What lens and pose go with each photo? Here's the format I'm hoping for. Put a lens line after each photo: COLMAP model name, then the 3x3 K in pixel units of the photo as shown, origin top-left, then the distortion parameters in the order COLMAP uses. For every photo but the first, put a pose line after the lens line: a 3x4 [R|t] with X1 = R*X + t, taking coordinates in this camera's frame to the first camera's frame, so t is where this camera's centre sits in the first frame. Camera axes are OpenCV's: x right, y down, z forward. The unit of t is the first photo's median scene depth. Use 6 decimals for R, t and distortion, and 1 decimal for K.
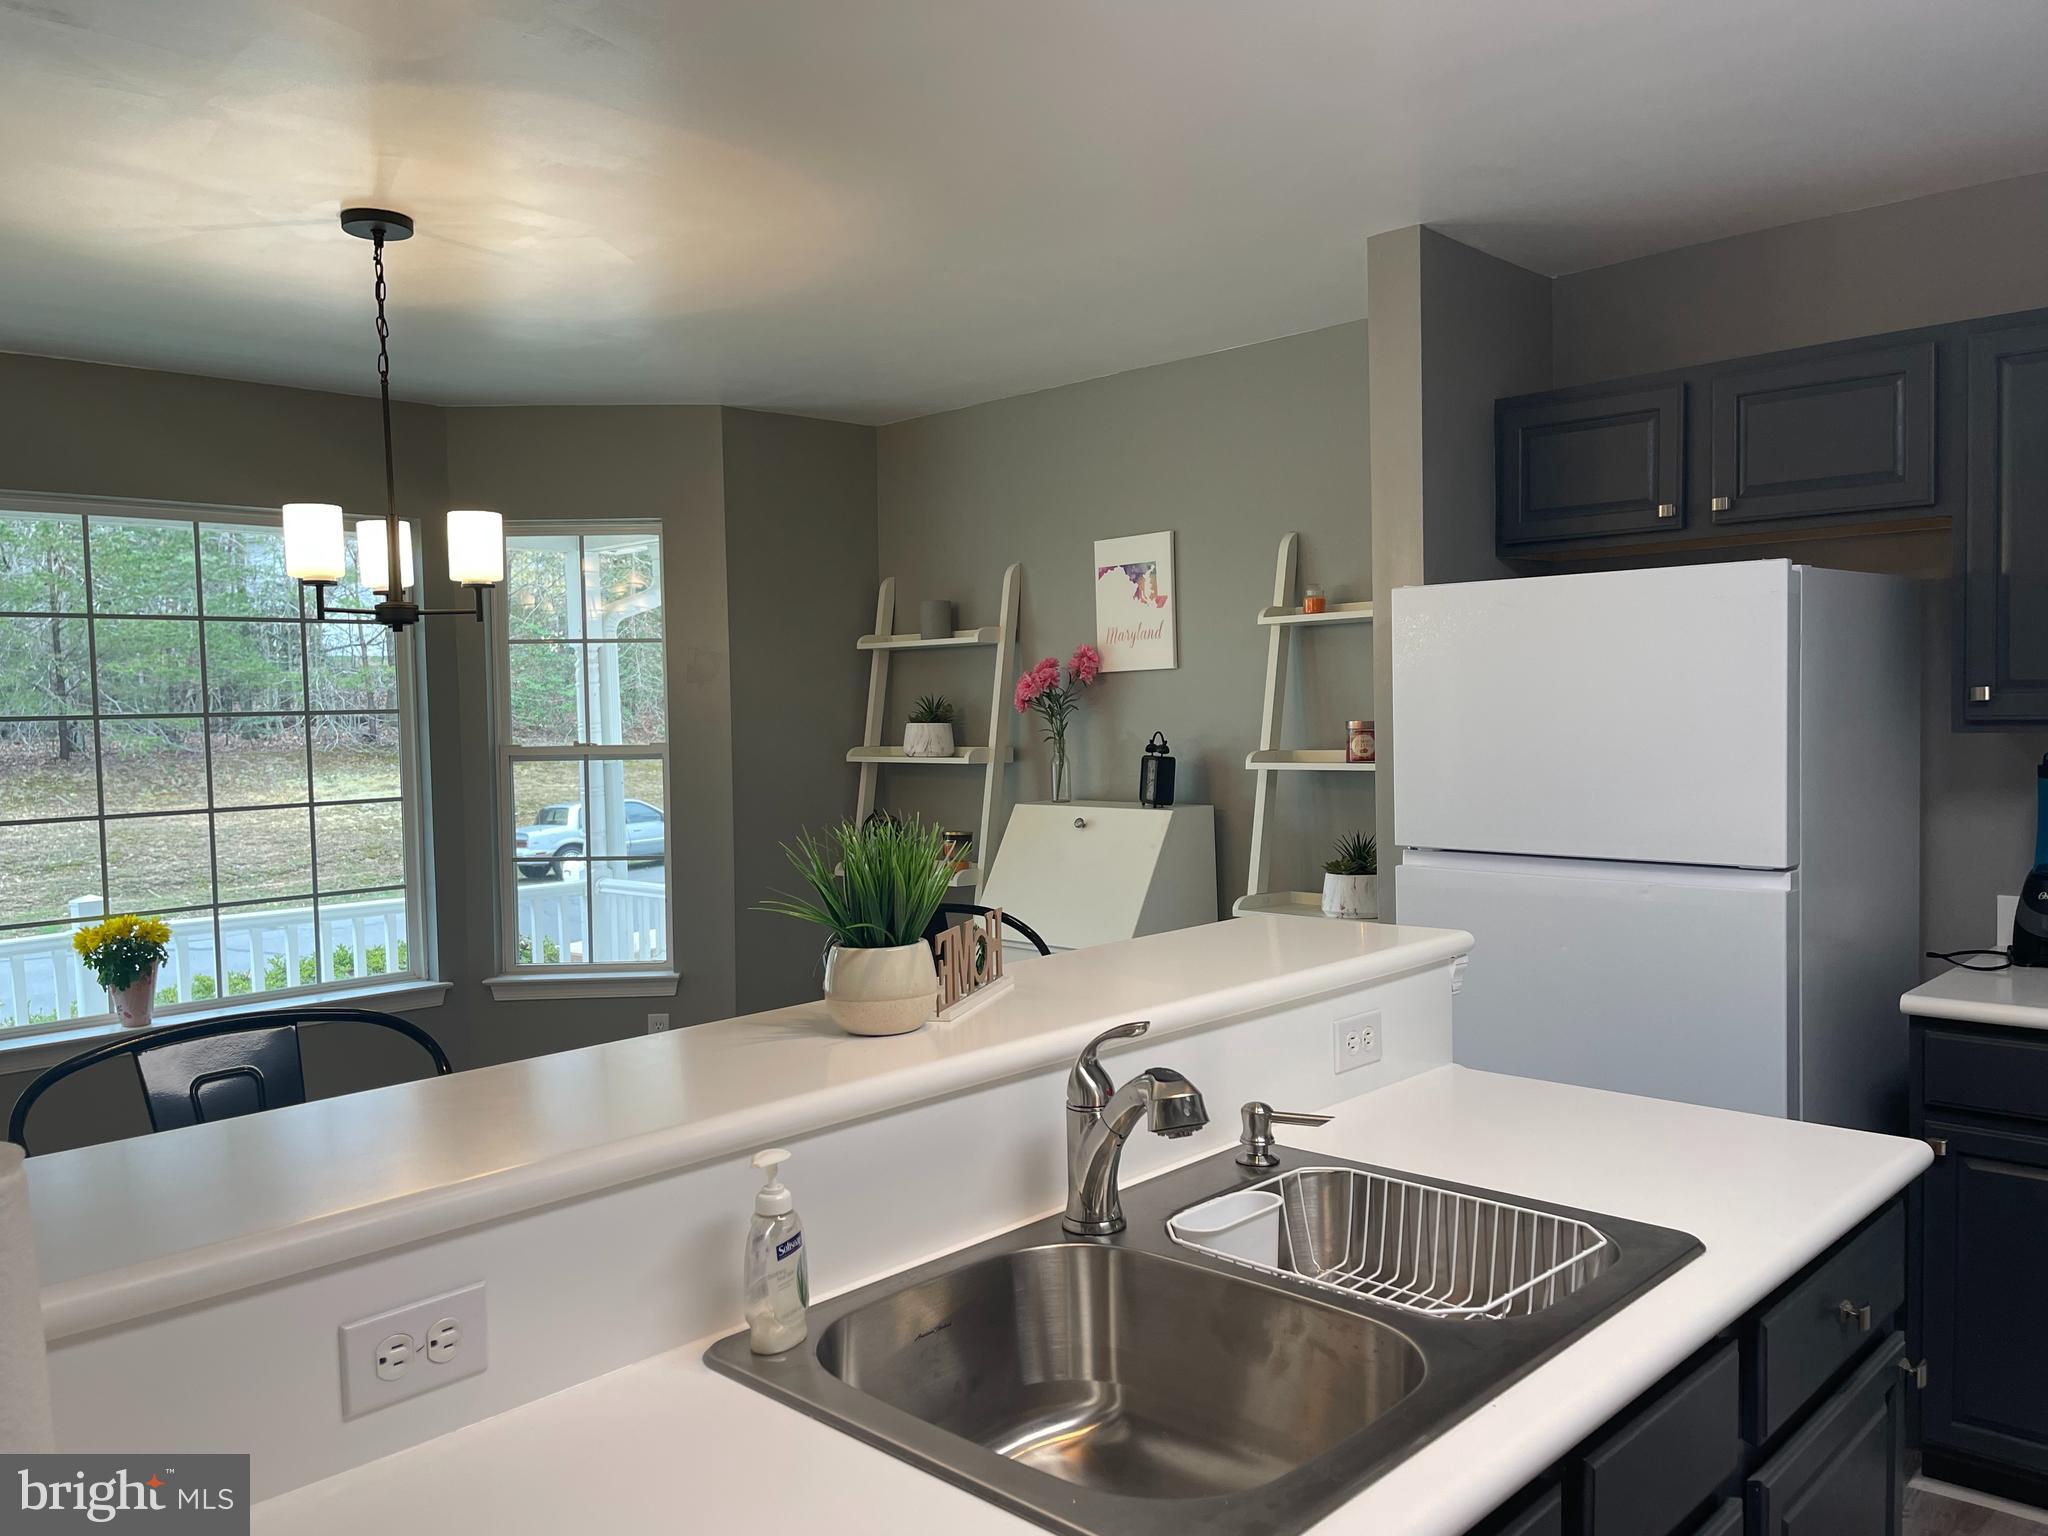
lens RADIAL K [[1551.9, 0, 1023.7], [0, 1551.9, 774.2], [0, 0, 1]] dist [0.052788, -0.062369]
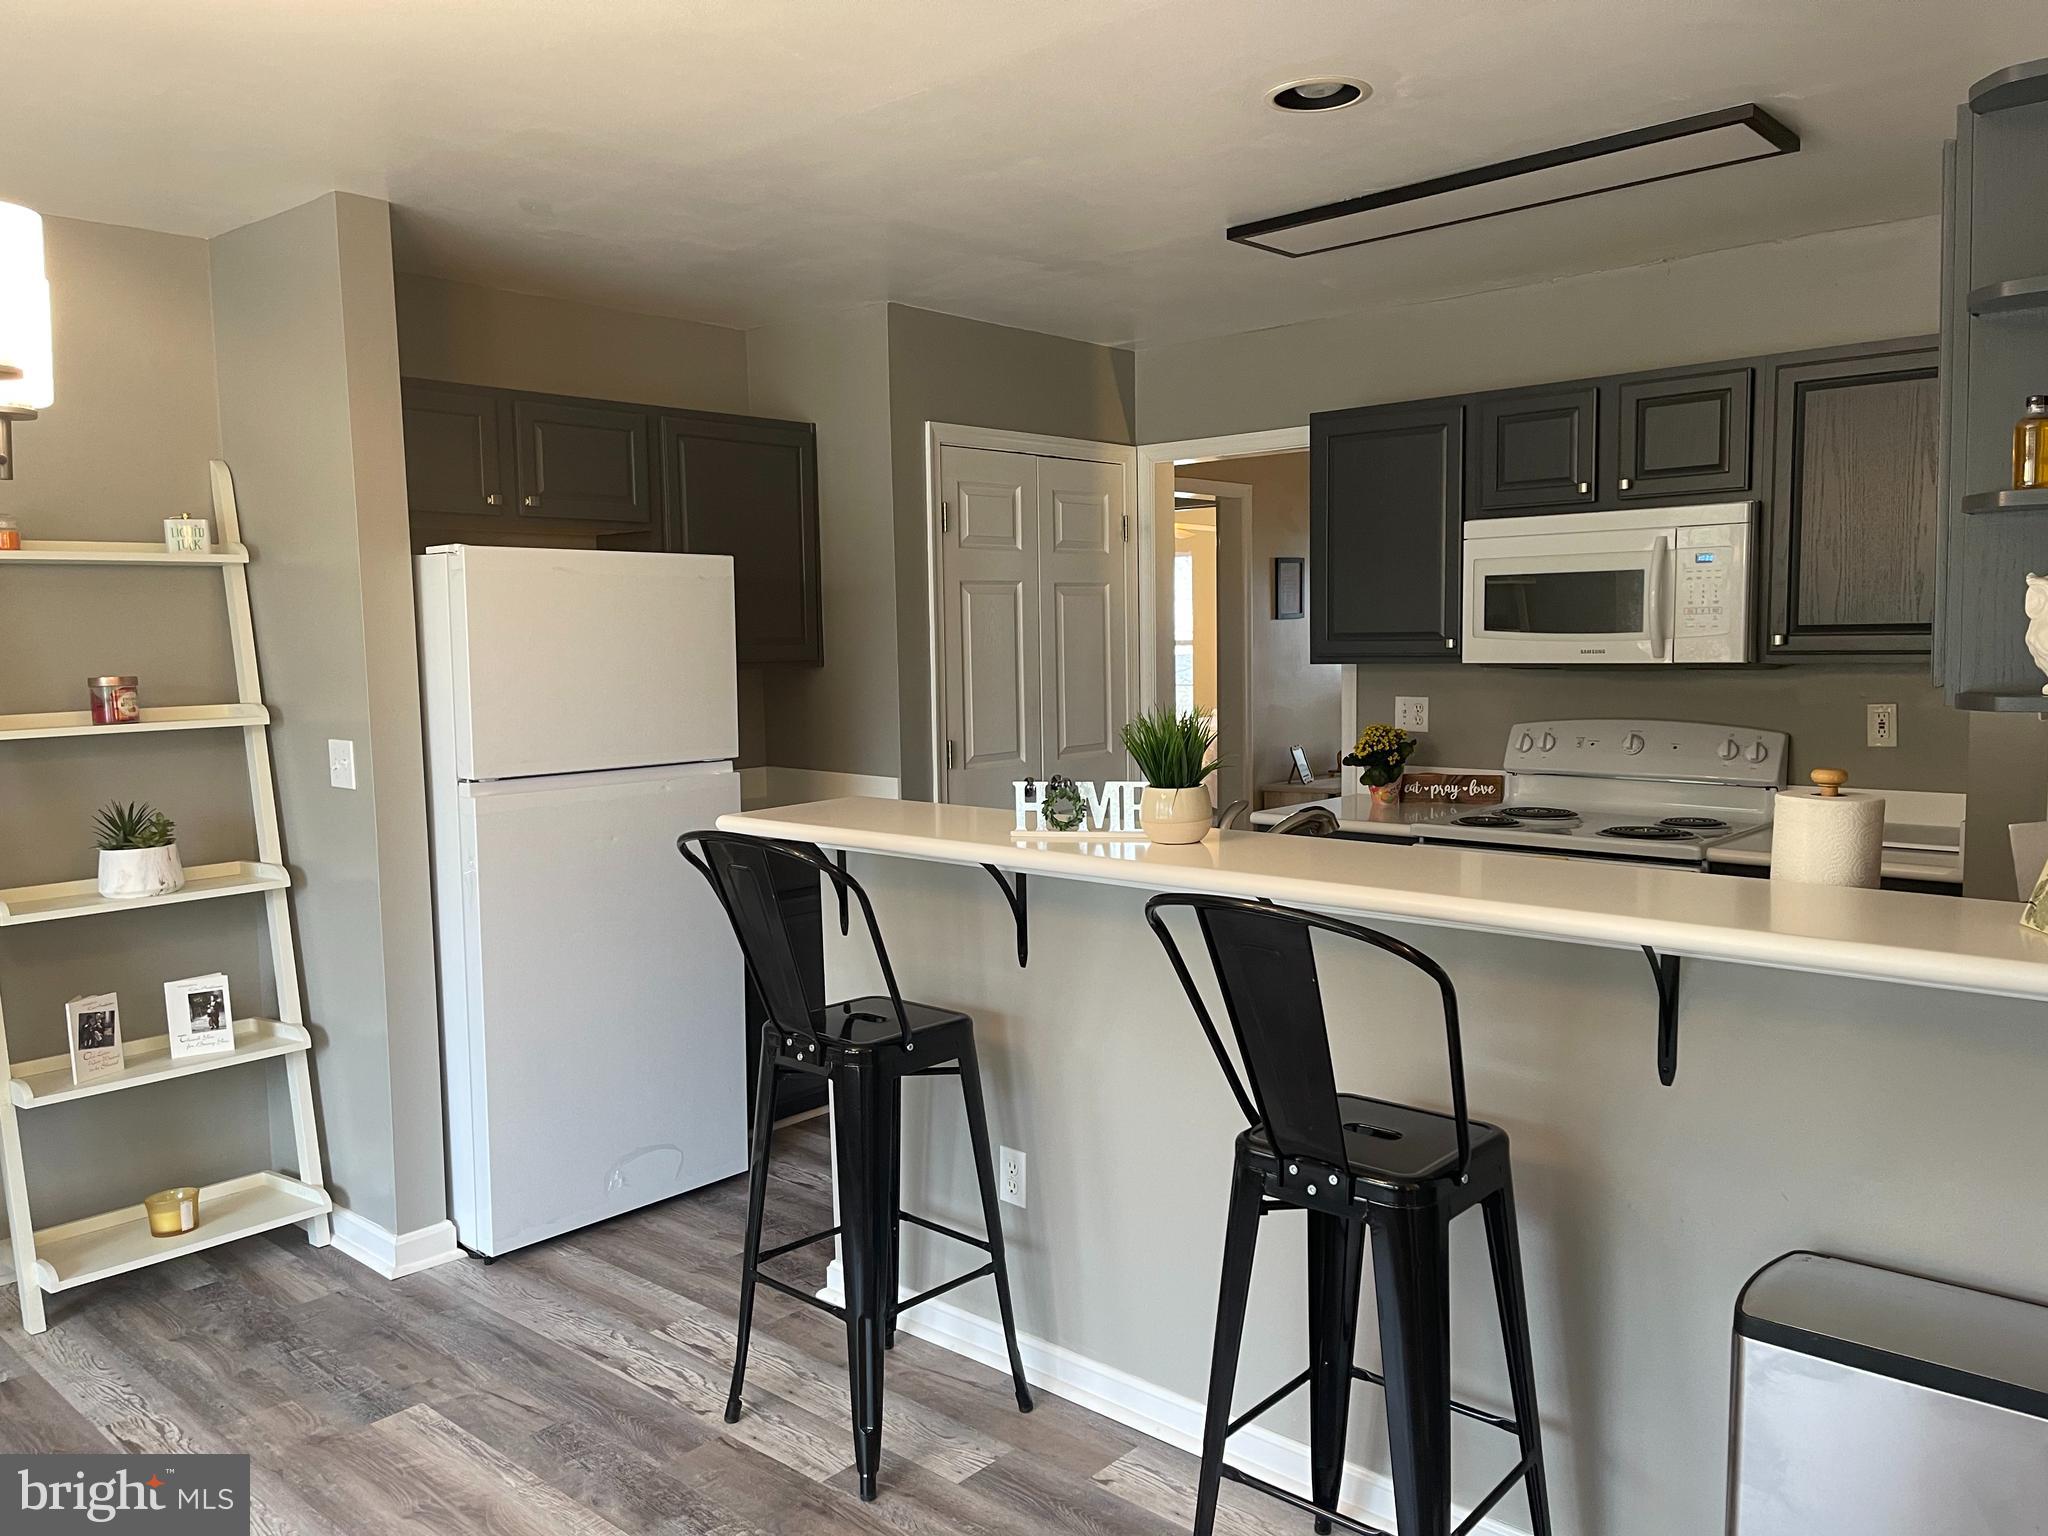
lens RADIAL K [[1551.9, 0, 1009.9], [0, 1551.9, 764.5], [0, 0, 1]] dist [0.052788, -0.062369]
pose [[-0.033964, -0.062727, 0.997453, -0.759957], [0.062383, 0.995949, 0.064757, -0.011889], [-0.997474, 0.064423, -0.029913, 0.568625]]
